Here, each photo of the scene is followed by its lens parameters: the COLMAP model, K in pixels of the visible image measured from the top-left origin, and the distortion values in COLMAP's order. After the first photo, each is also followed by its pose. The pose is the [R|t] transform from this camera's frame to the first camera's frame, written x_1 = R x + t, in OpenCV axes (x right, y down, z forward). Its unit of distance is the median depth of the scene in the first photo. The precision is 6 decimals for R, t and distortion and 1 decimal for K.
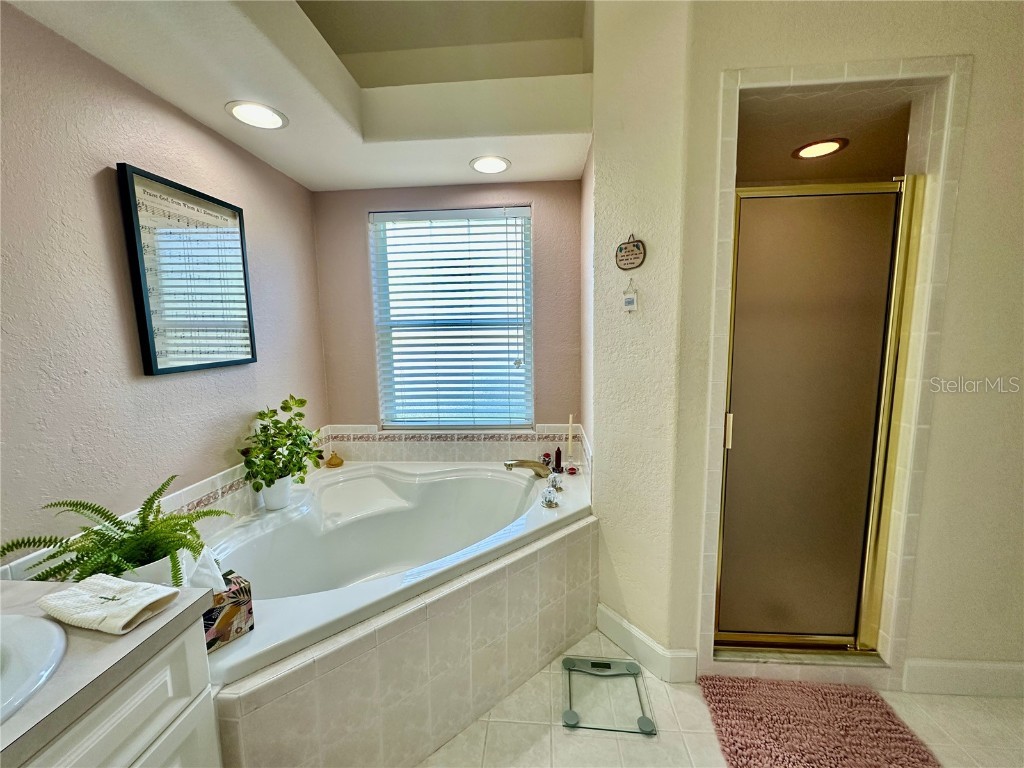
lens RADIAL K [[408.5, 0, 513.1], [0, 408.5, 382.8], [0, 0, 1]] dist [-0.003020, 0.000039]
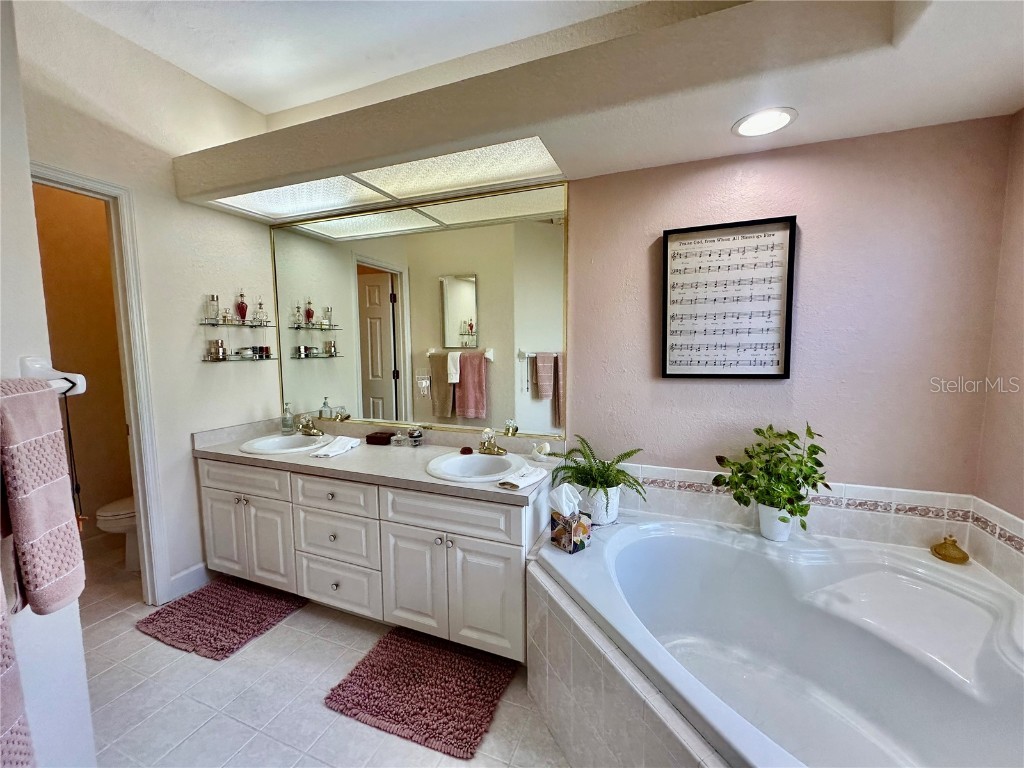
lens RADIAL K [[408.5, 0, 511.2], [0, 408.5, 386.1], [0, 0, 1]] dist [-0.003020, 0.000039]
pose [[-0.295221, 0.105783, -0.949555, 0.473901], [-0.108937, 0.983644, 0.143449, -0.106850], [0.949198, 0.145791, -0.278869, 0.716763]]
